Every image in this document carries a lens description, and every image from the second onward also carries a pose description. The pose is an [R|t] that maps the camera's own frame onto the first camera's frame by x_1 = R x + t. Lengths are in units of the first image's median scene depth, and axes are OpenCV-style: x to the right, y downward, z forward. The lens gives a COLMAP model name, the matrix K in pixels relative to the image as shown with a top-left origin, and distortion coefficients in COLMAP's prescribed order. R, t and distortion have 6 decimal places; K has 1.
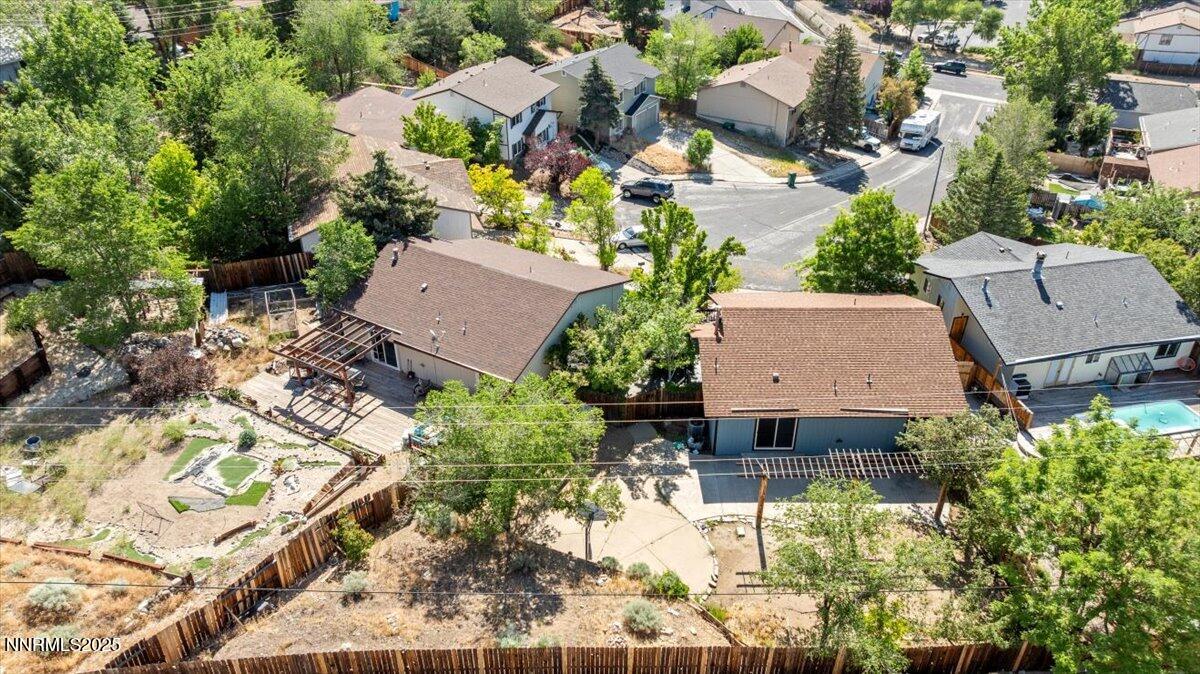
lens RADIAL K [[842.6, 0, 600.1], [0, 842.6, 336.9], [0, 0, 1]] dist [-0.018923, 0.011746]
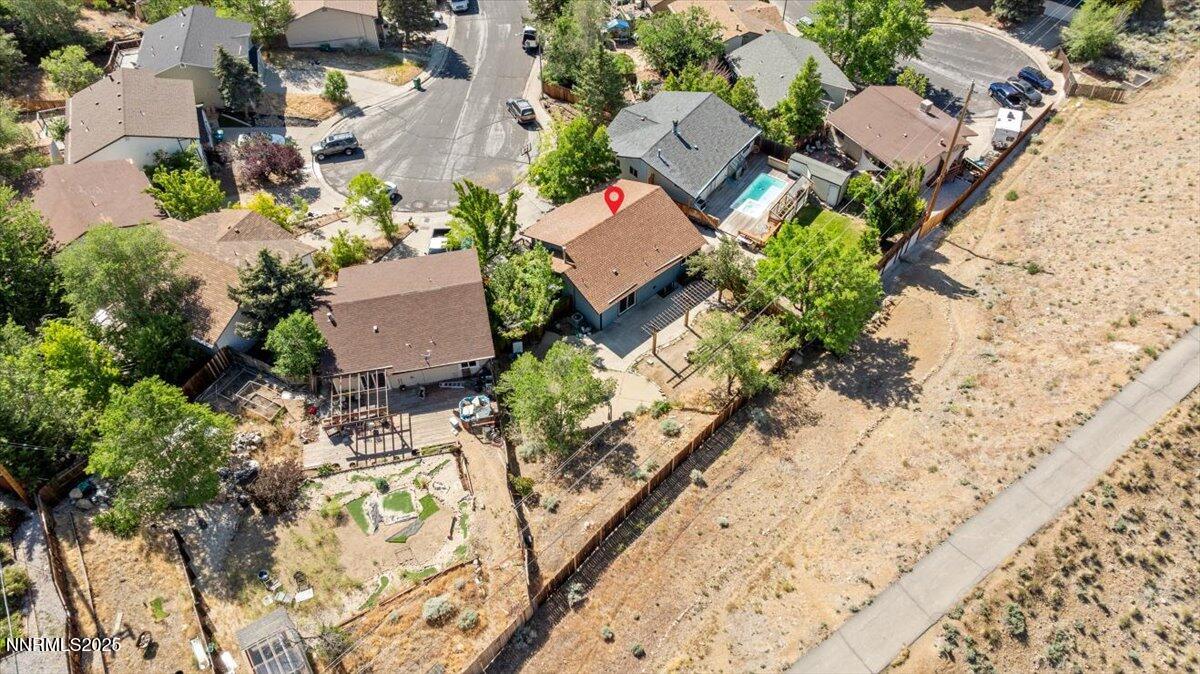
lens RADIAL K [[842.6, 0, 604.2], [0, 842.6, 335.2], [0, 0, 1]] dist [-0.018923, 0.011746]
pose [[0.739015, -0.509177, 0.441130, -0.578418], [0.369108, 0.853796, 0.367141, -0.443395], [-0.563574, -0.108498, 0.818909, -0.354987]]
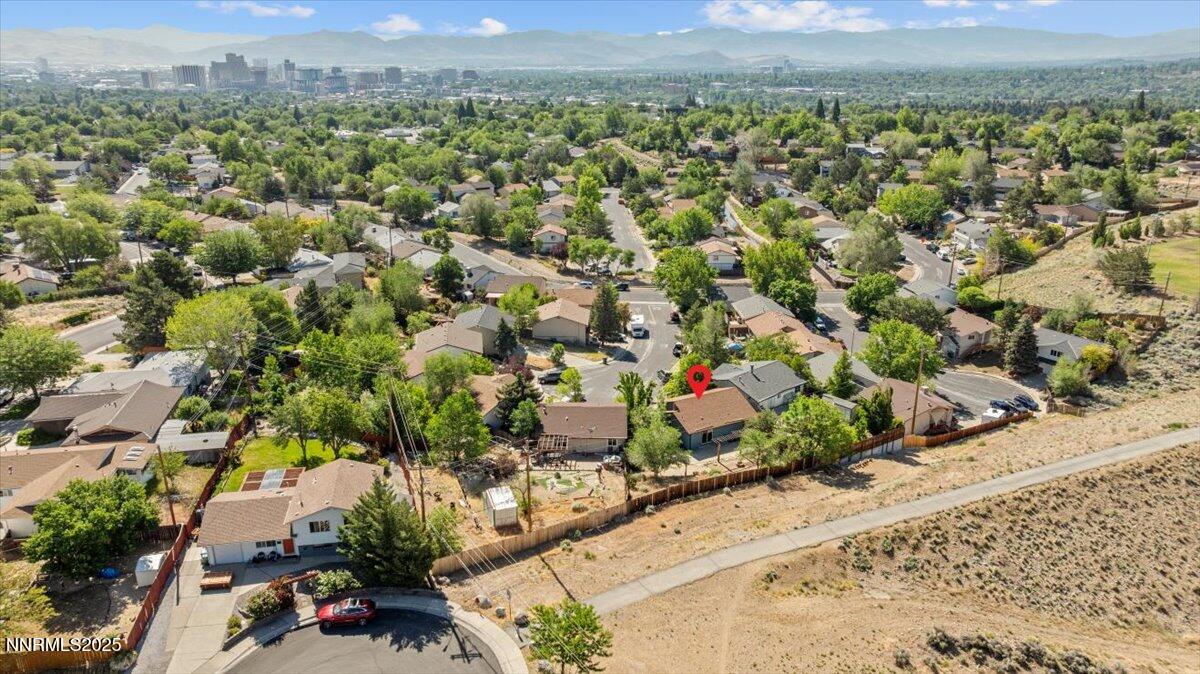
lens RADIAL K [[842.6, 0, 596.9], [0, 842.6, 335.3], [0, 0, 1]] dist [-0.018923, 0.011746]
pose [[0.875448, -0.156624, 0.457230, -1.335783], [0.260391, 0.949841, -0.173198, 0.177578], [-0.407169, 0.270685, 0.872321, -1.414572]]
